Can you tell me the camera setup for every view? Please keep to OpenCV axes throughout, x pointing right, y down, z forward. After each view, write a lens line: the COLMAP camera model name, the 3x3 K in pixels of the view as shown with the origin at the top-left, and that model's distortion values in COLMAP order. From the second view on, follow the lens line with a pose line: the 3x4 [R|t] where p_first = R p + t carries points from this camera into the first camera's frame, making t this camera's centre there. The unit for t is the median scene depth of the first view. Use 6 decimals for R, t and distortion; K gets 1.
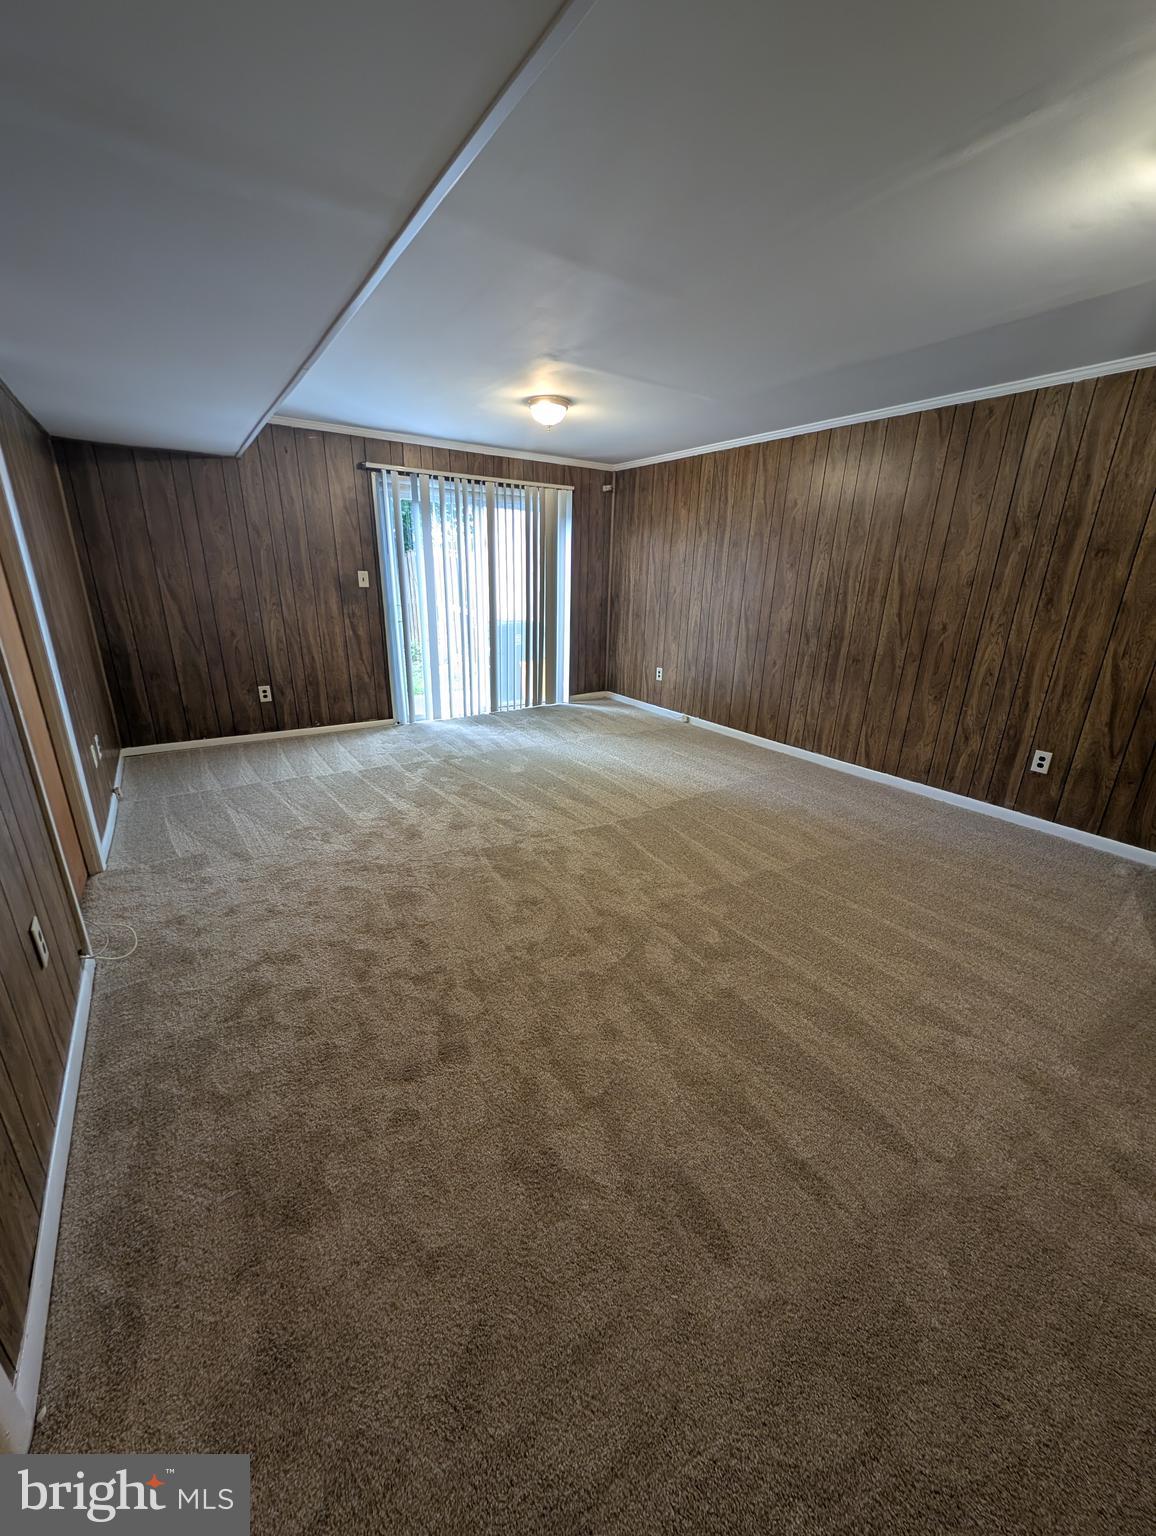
lens RADIAL K [[581.8, 0, 578.0], [0, 581.8, 768.0], [0, 0, 1]] dist [0.001795, -0.000653]
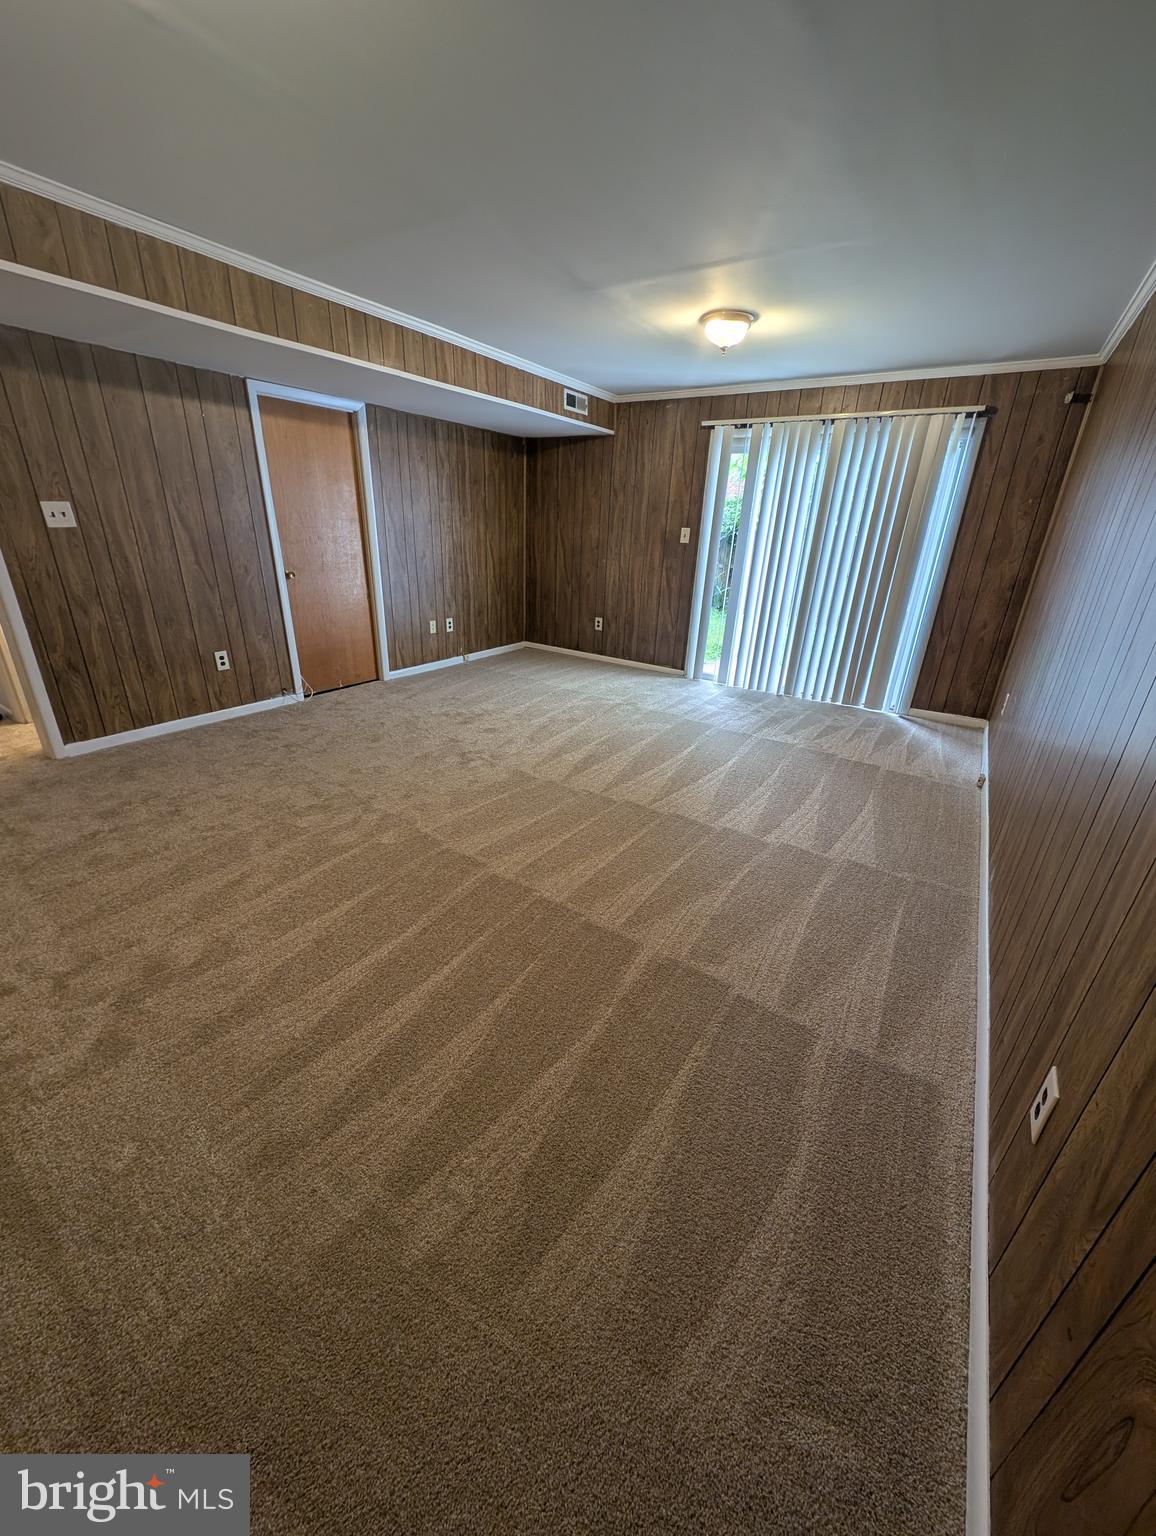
lens RADIAL K [[581.8, 0, 578.0], [0, 581.8, 768.0], [0, 0, 1]] dist [0.001795, -0.000653]
pose [[0.370564, 0.353242, -0.859012, 0.691048], [-0.325431, 0.915608, 0.236129, -0.130214], [0.869929, 0.192048, 0.454247, 0.455802]]
